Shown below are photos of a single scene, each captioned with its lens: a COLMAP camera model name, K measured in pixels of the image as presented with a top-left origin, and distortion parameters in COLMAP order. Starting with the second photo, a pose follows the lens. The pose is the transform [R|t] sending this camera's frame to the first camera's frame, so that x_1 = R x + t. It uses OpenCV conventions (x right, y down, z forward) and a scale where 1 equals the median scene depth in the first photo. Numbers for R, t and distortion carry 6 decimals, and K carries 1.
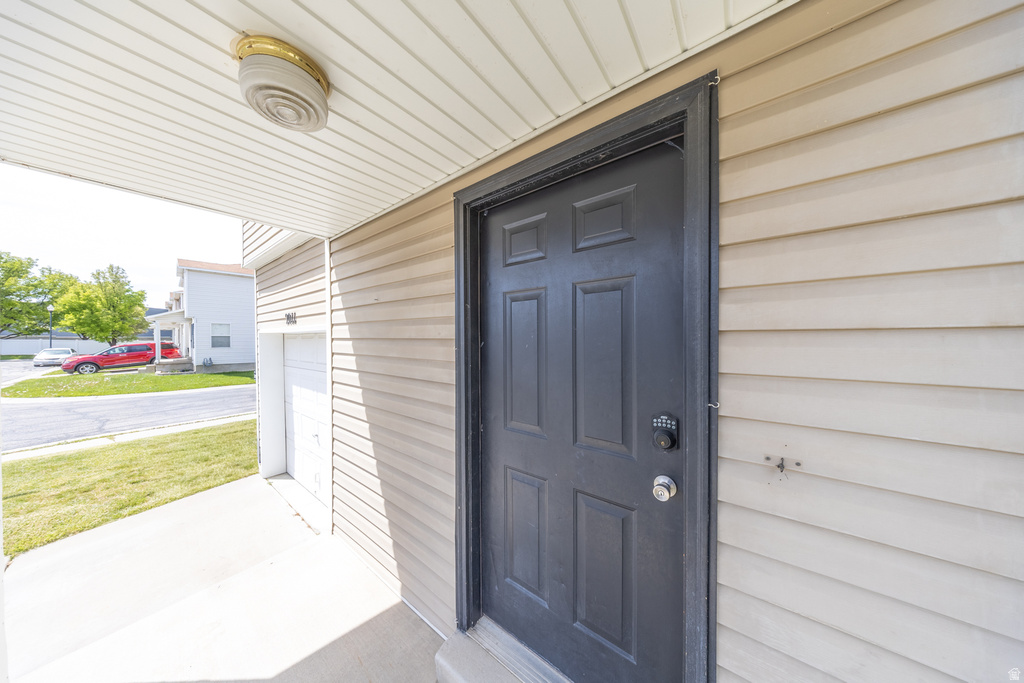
lens RADIAL K [[296.8, 0, 512.4], [0, 296.8, 340.5], [0, 0, 1]] dist [-0.004063, 0.000409]
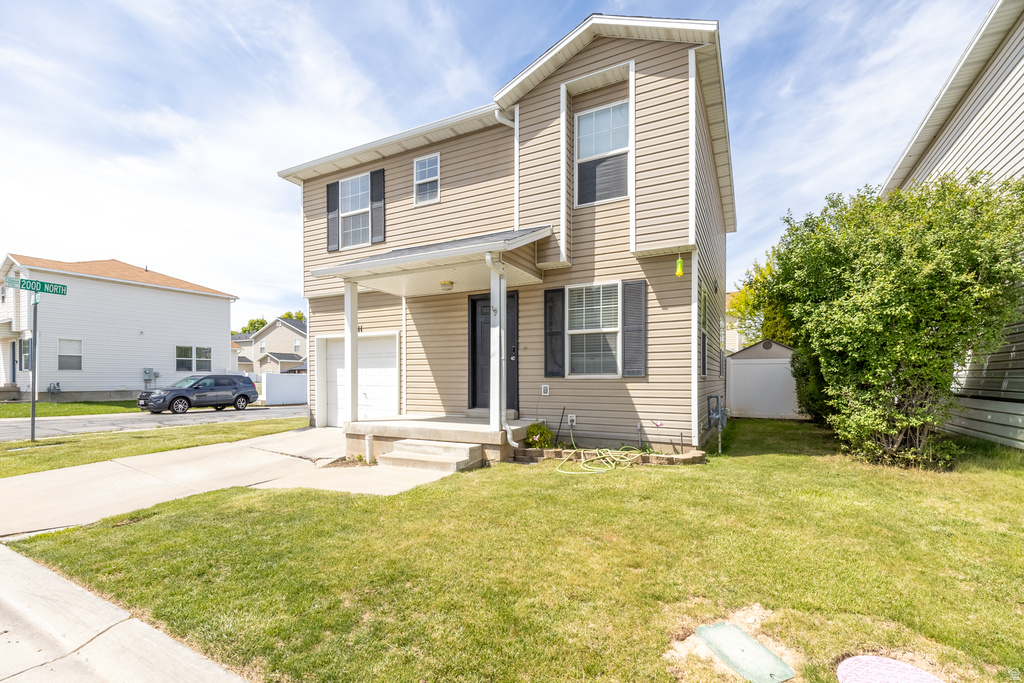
lens RADIAL K [[457.1, 0, 517.6], [0, 457.1, 376.3], [0, 0, 1]] dist [-0.002798, 0.000393]
pose [[0.983807, 0.010486, 0.178923, -0.531915], [-0.007740, 0.999841, -0.016041, 0.550933], [-0.179063, 0.014396, 0.983732, -4.227416]]
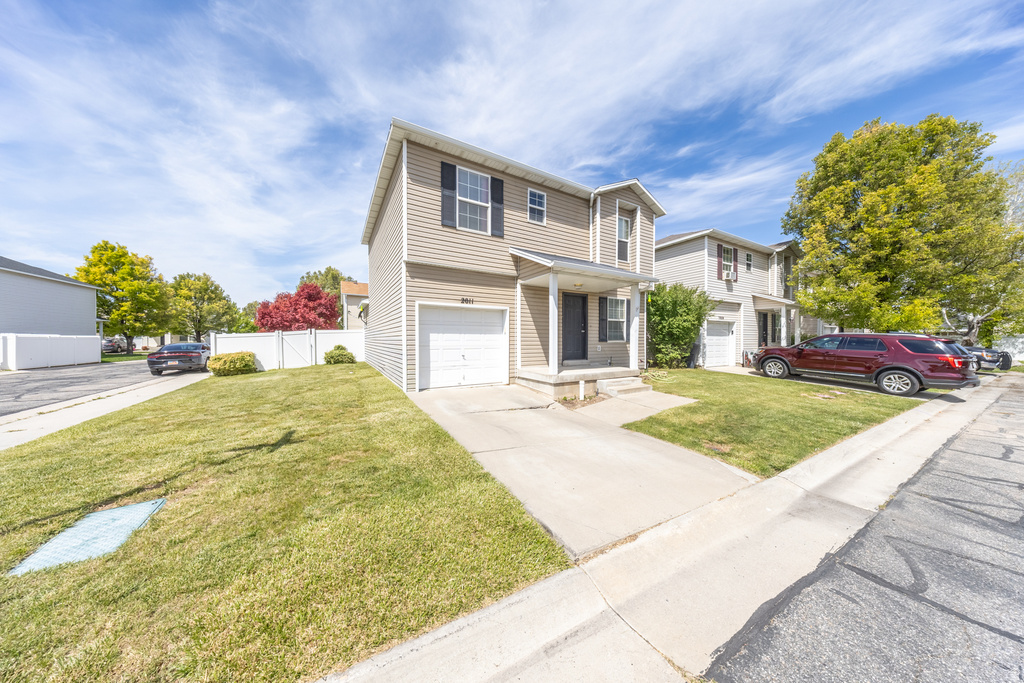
lens RADIAL K [[296.8, 0, 510.6], [0, 296.8, 340.5], [0, 0, 1]] dist [-0.004063, 0.000409]
pose [[0.379352, 0.007257, 0.925224, -5.495754], [0.002028, 0.999960, -0.008675, 0.506529], [-0.925250, 0.005168, 0.379322, -0.313305]]
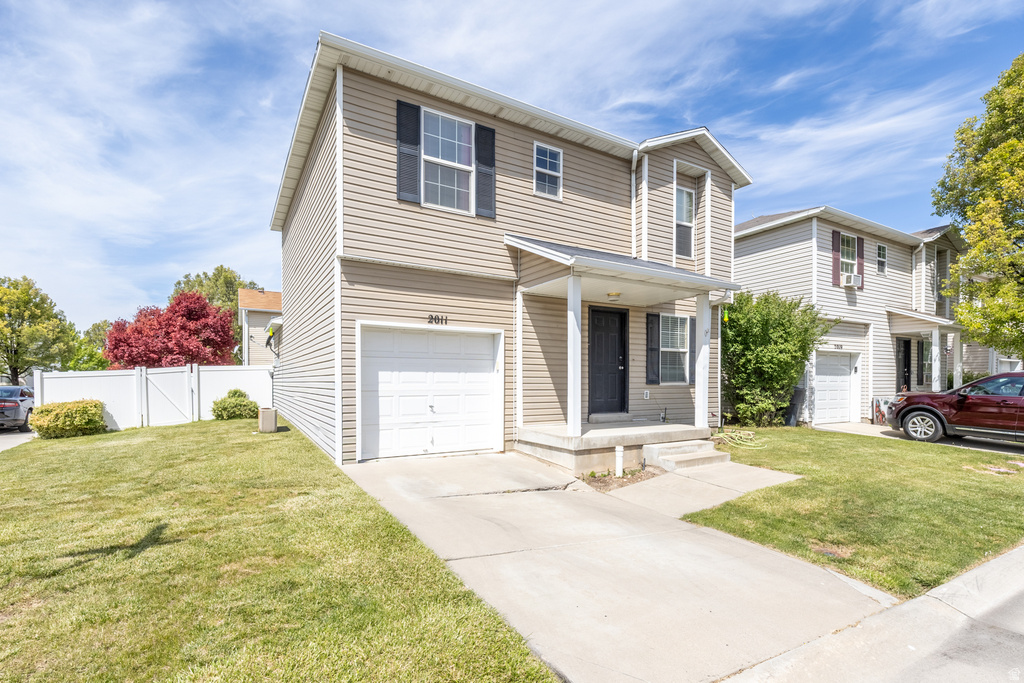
lens RADIAL K [[469.5, 0, 506.3], [0, 469.5, 382.9], [0, 0, 1]] dist [-0.015183, 0.005233]
pose [[0.379287, 0.006249, 0.925258, -5.492675], [0.002069, 0.999969, -0.007602, 0.506414], [-0.925277, 0.004798, 0.379262, -0.308700]]
